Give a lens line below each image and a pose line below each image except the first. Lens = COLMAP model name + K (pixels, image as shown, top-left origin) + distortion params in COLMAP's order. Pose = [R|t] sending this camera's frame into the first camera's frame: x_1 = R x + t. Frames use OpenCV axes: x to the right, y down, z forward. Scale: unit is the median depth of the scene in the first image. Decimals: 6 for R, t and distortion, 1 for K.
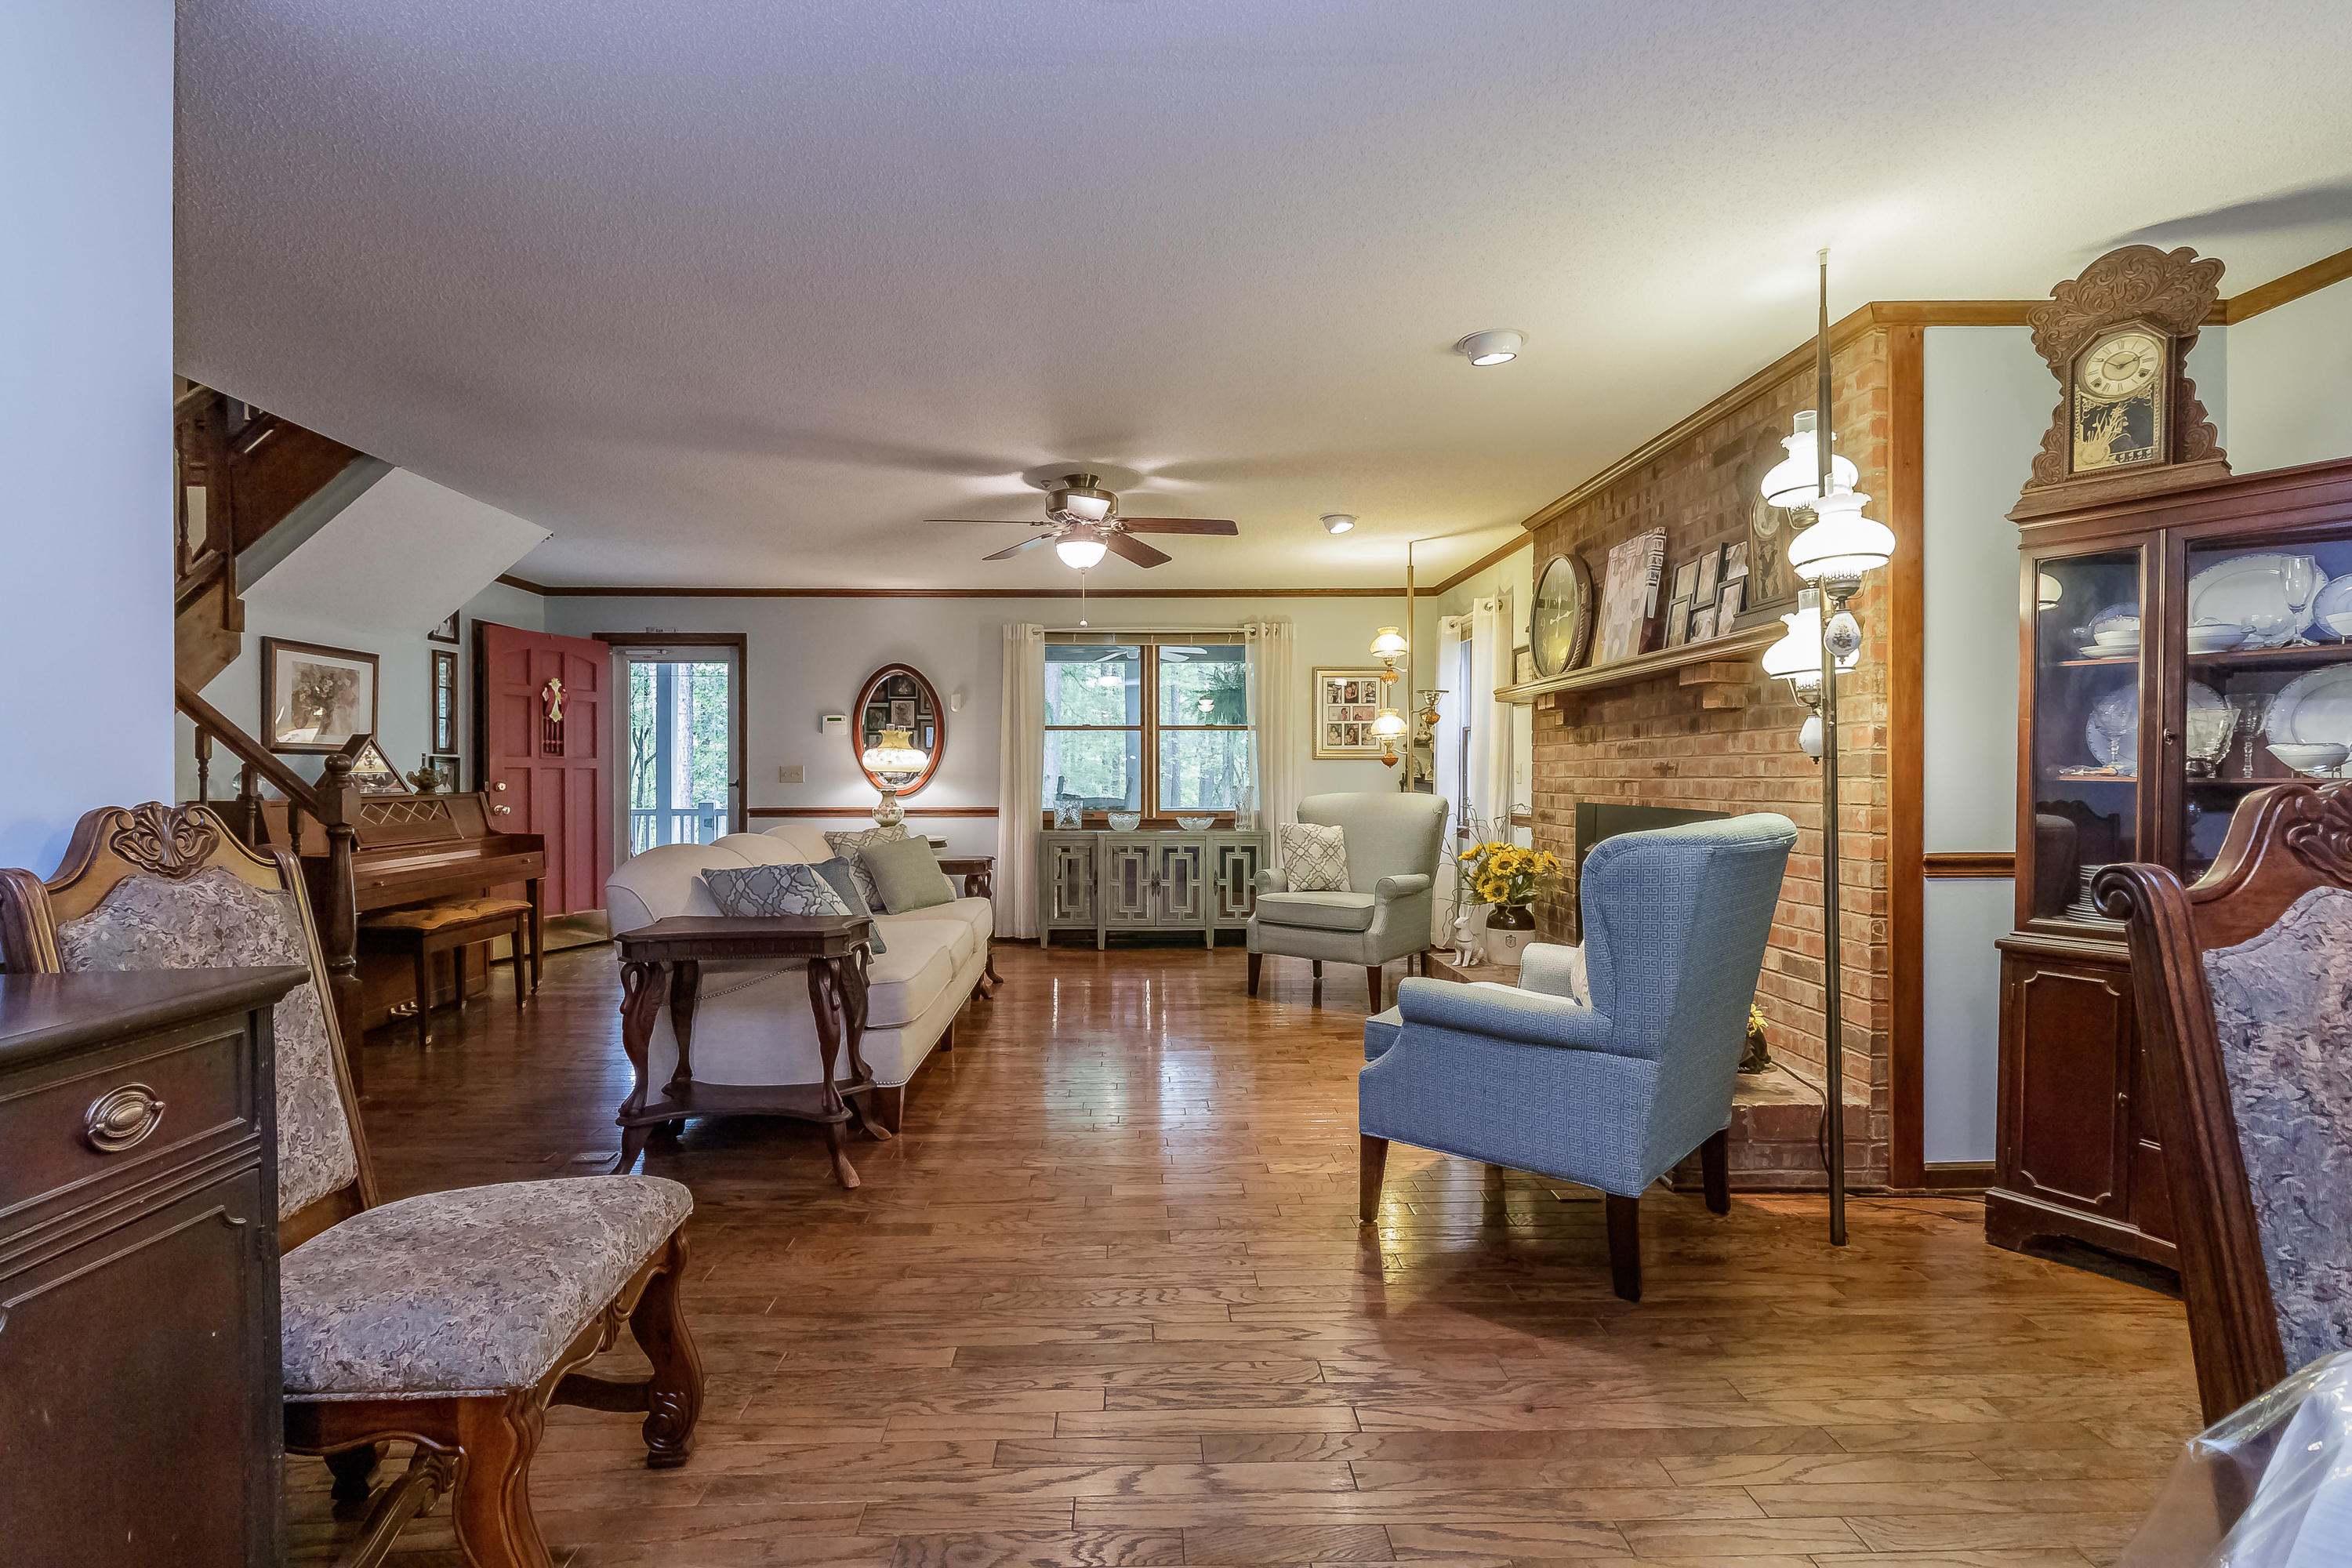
lens RADIAL K [[1092.6, 0, 1169.9], [0, 1092.6, 785.8], [0, 0, 1]] dist [-0.002356, 0.001079]
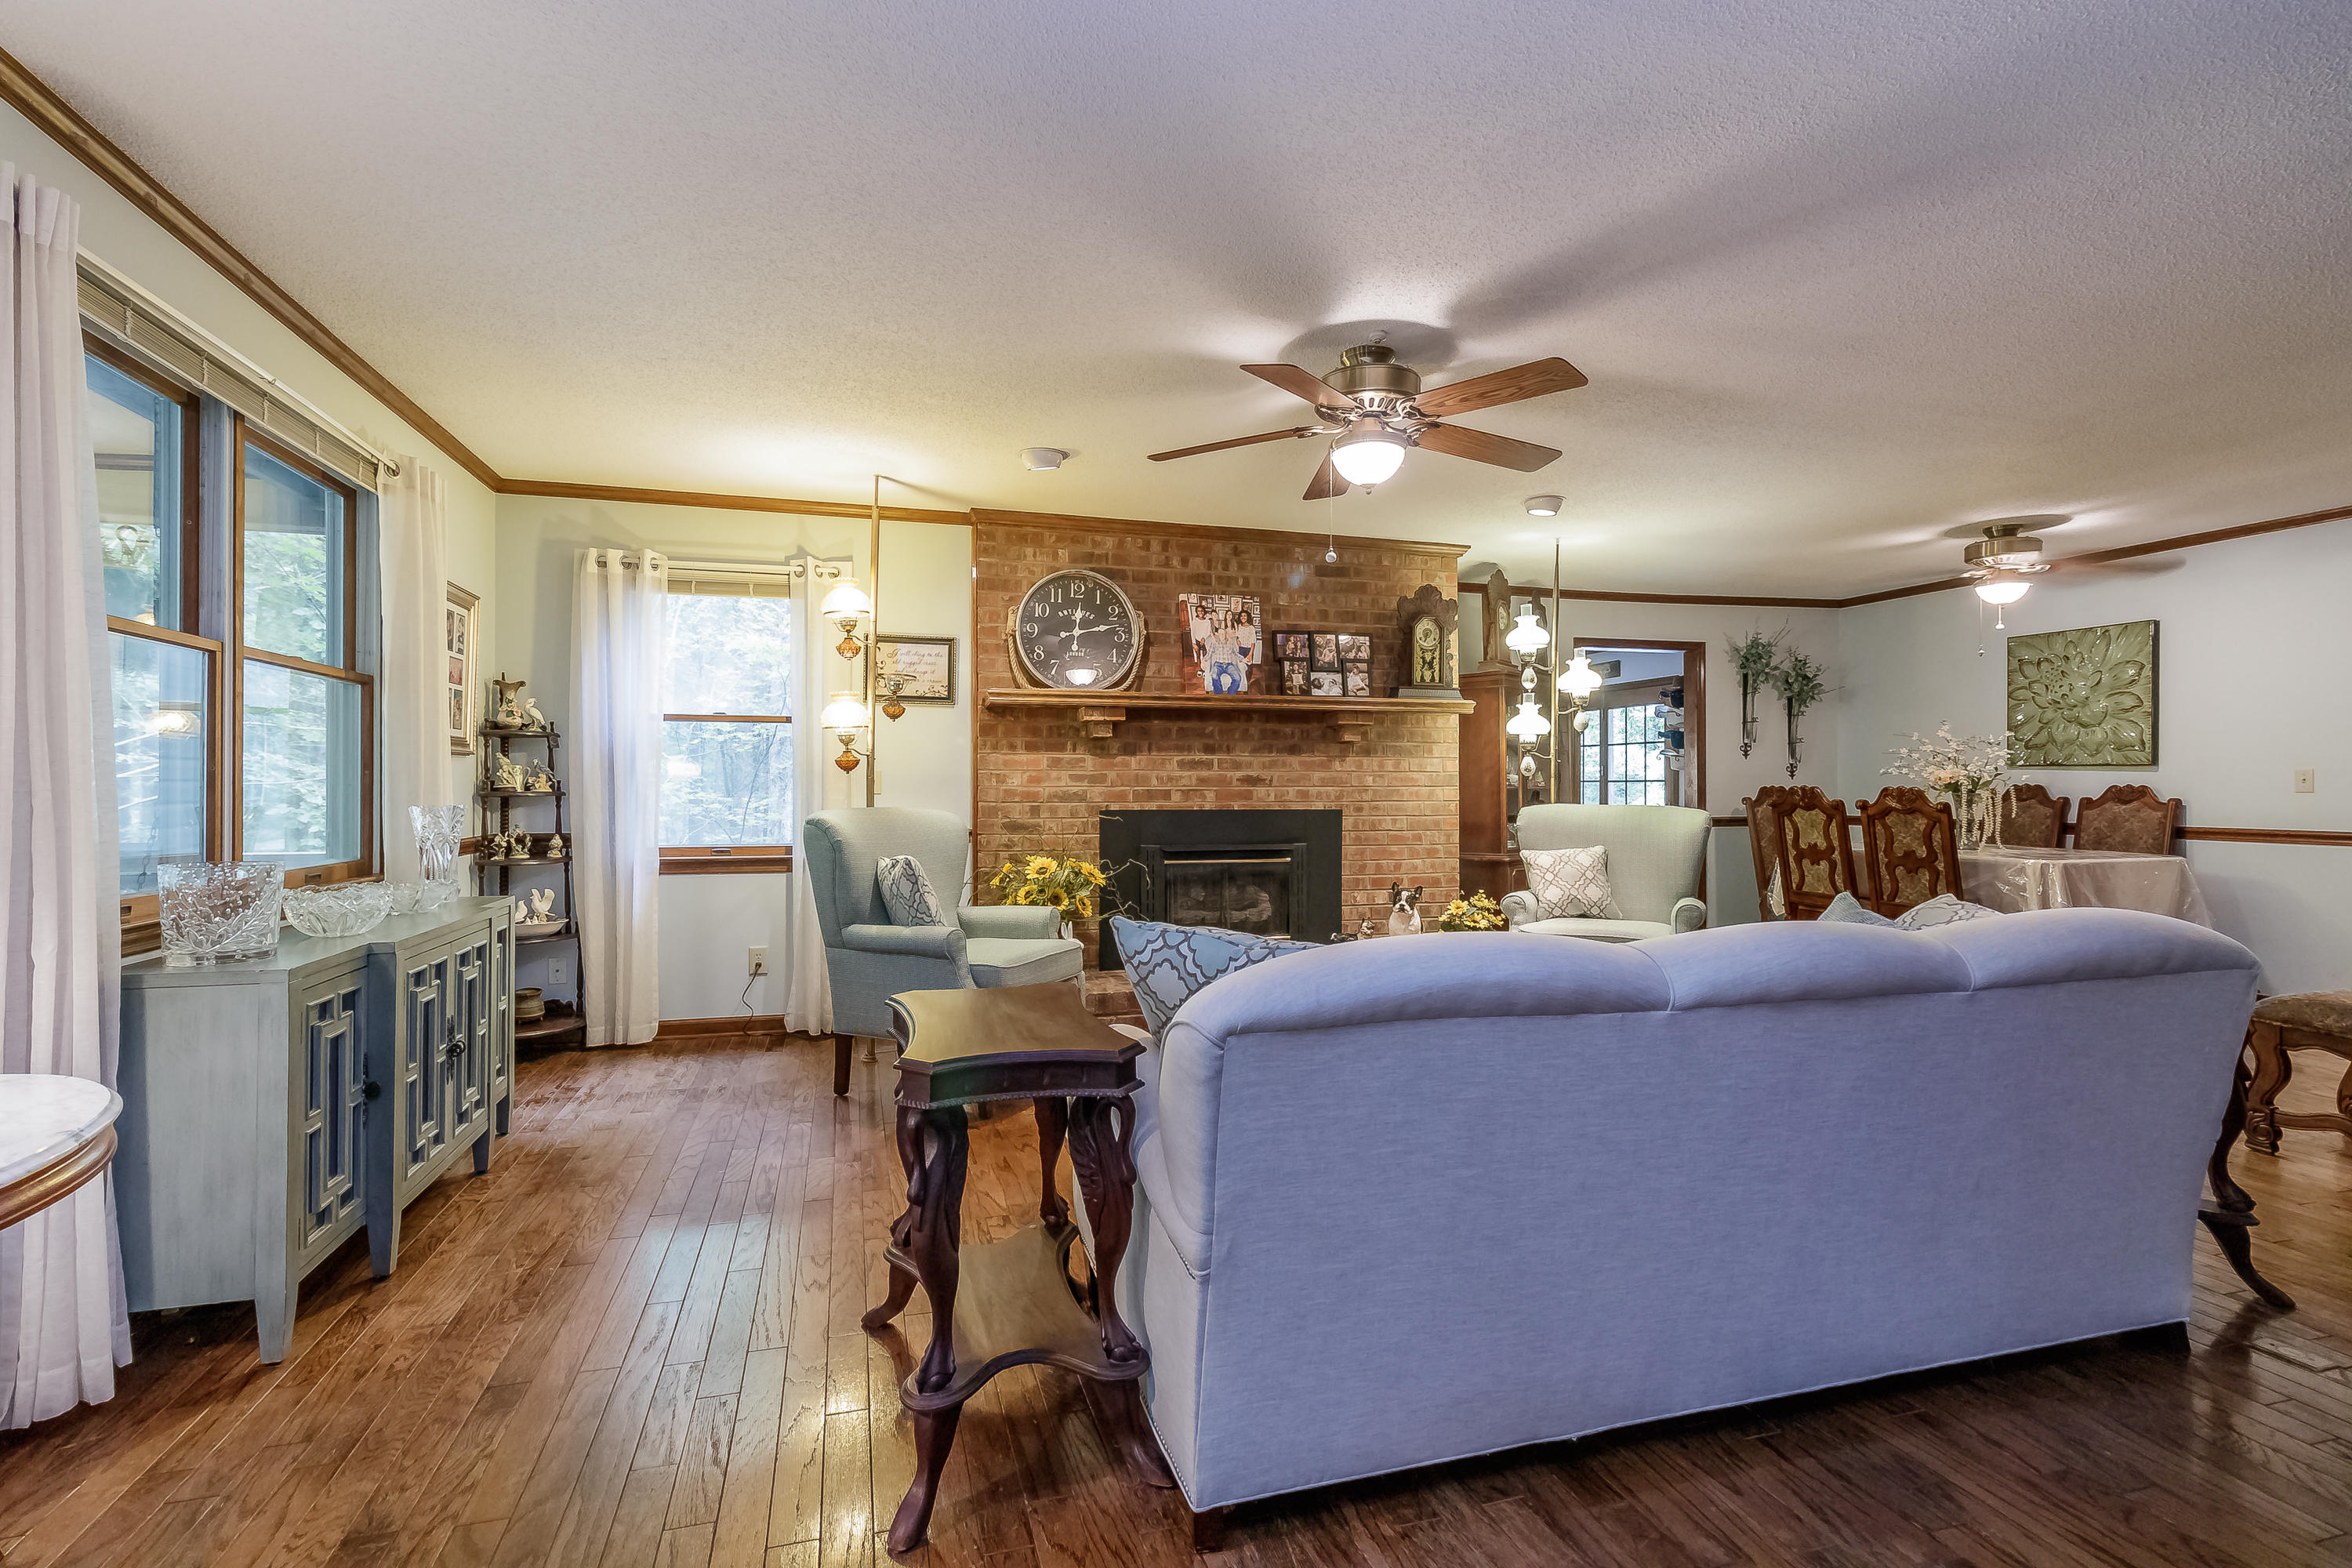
lens RADIAL K [[1092.6, 0, 1147.4], [0, 1092.6, 778.7], [0, 0, 1]] dist [-0.002356, 0.001079]
pose [[-0.252852, 0.007507, 0.967476, -0.791552], [0.008598, 0.999948, -0.005511, -0.010746], [-0.967467, 0.006925, -0.252903, 1.445706]]
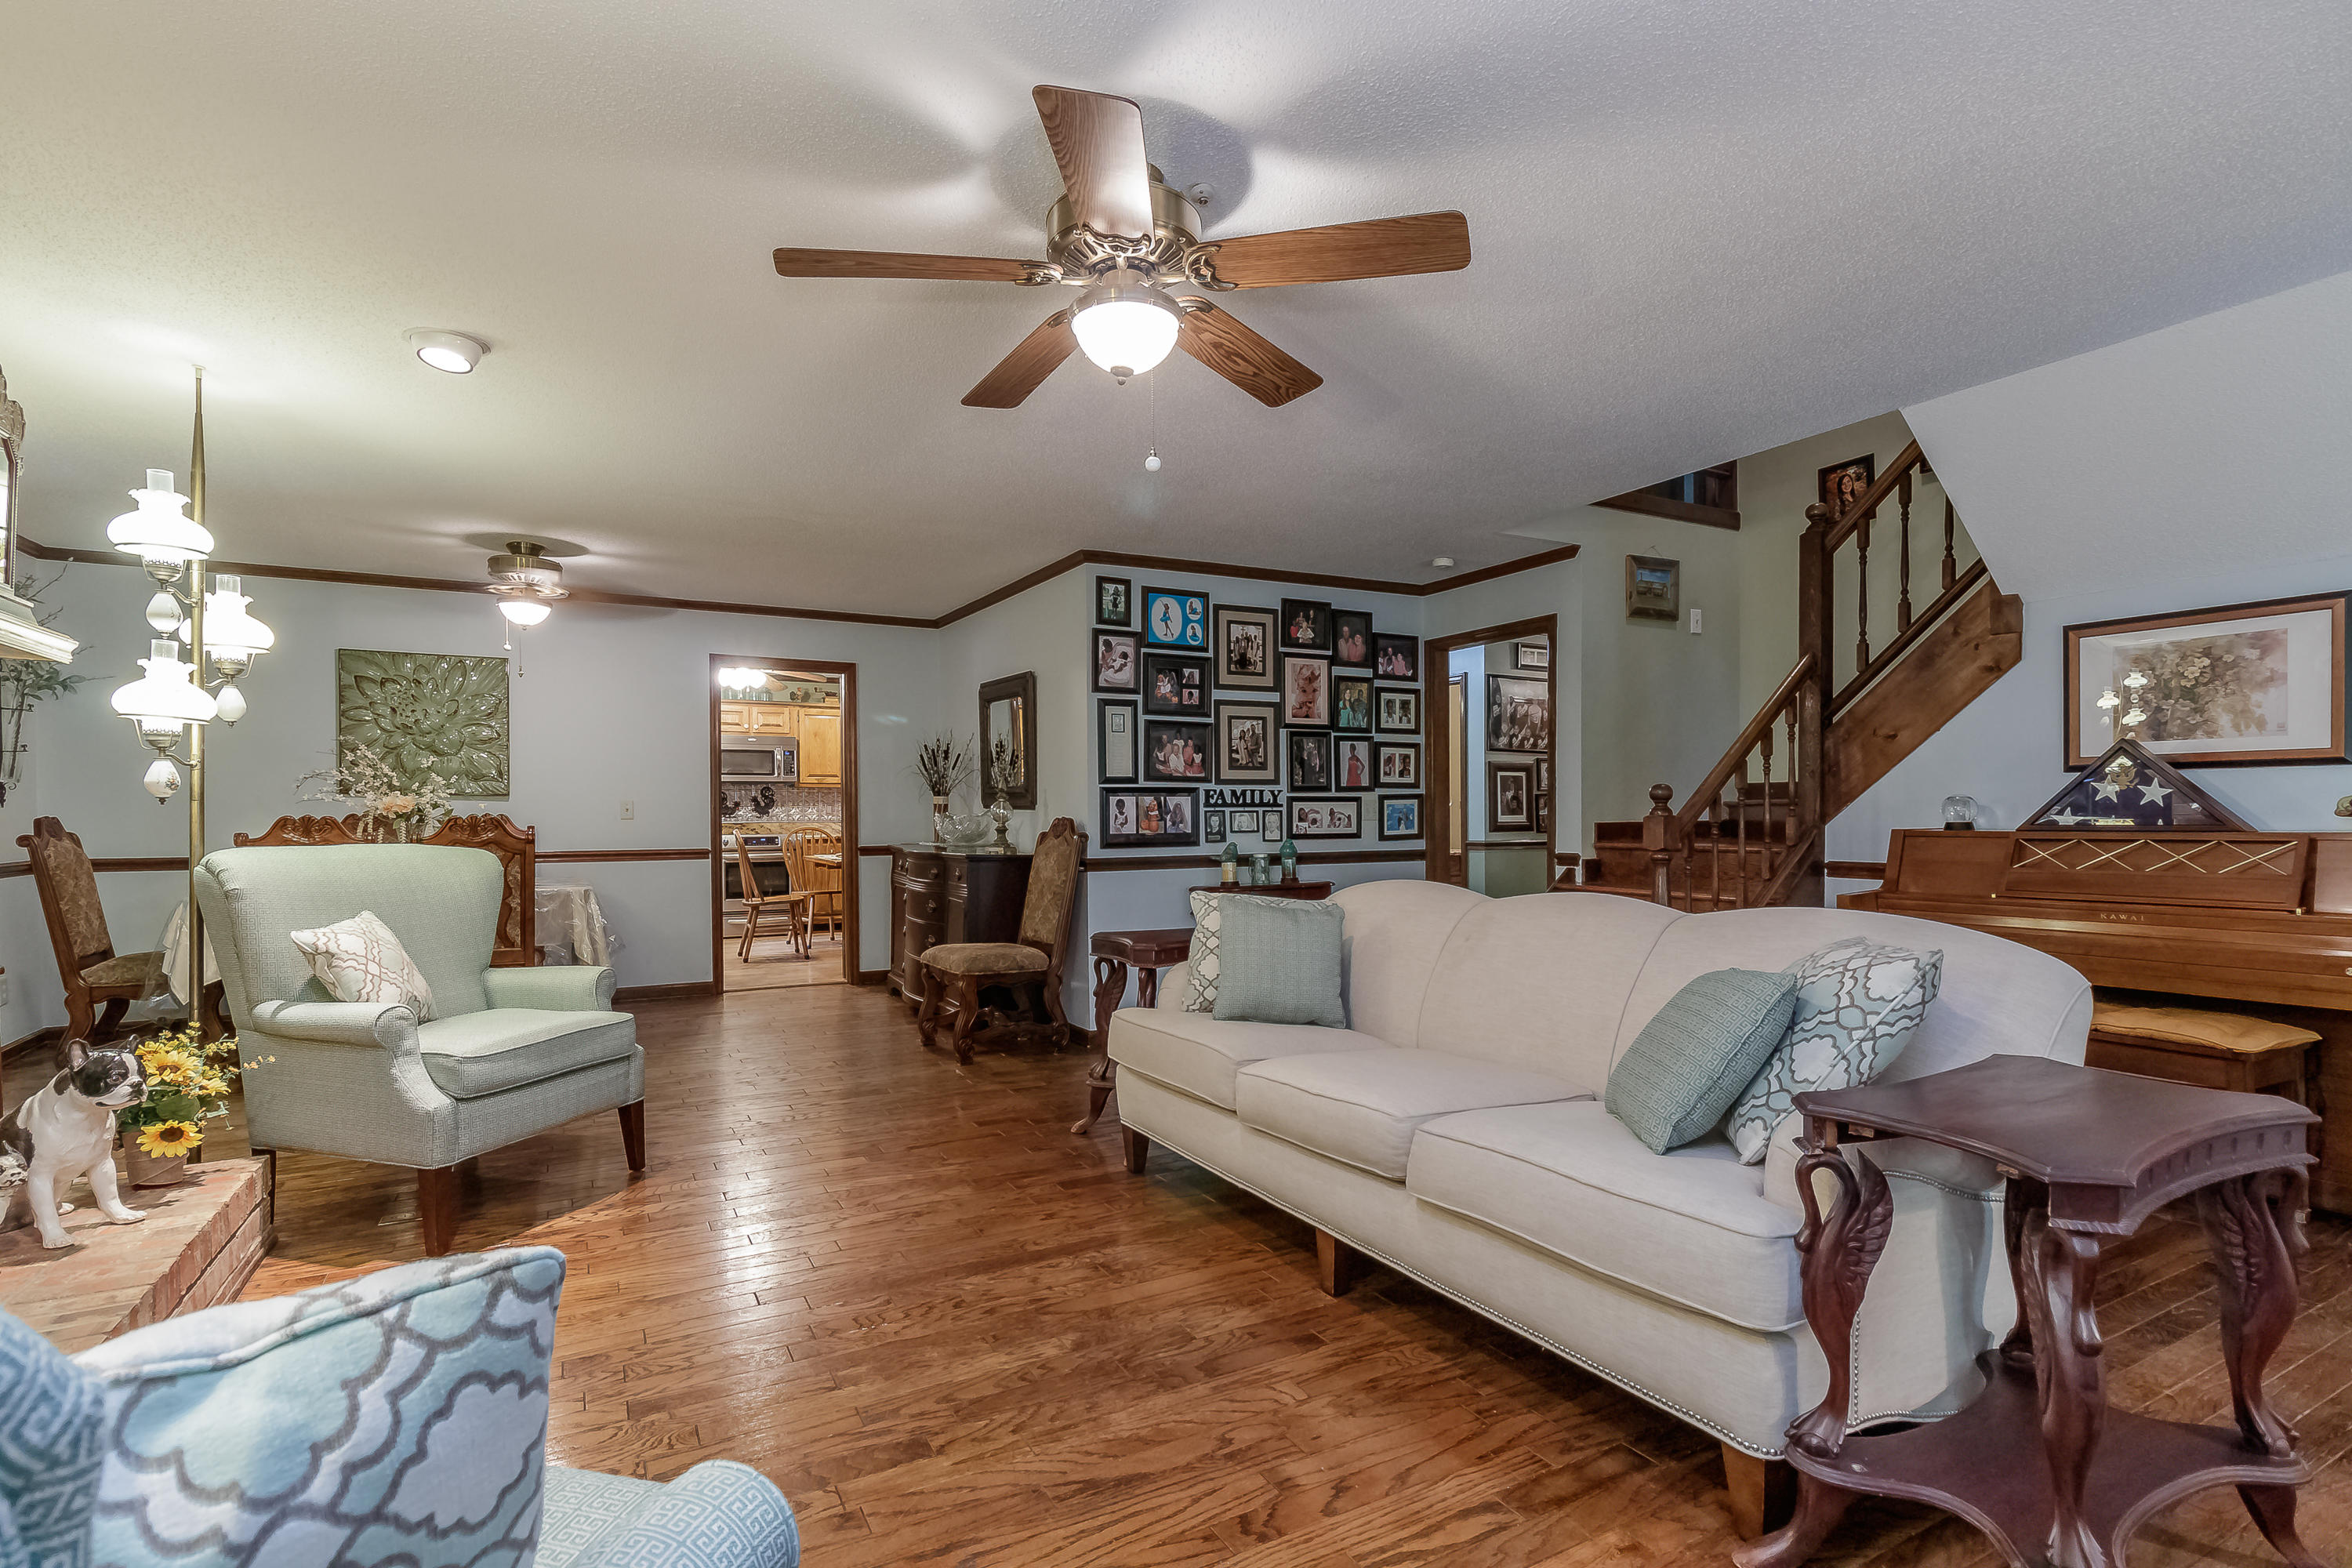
lens RADIAL K [[1092.6, 0, 1148.0], [0, 1092.6, 824.6], [0, 0, 1]] dist [-0.002356, 0.001079]
pose [[-0.895039, 0.010633, -0.445862, 0.127937], [0.002128, 0.999806, 0.019571, -0.011248], [0.445983, 0.016568, -0.894888, 1.580154]]
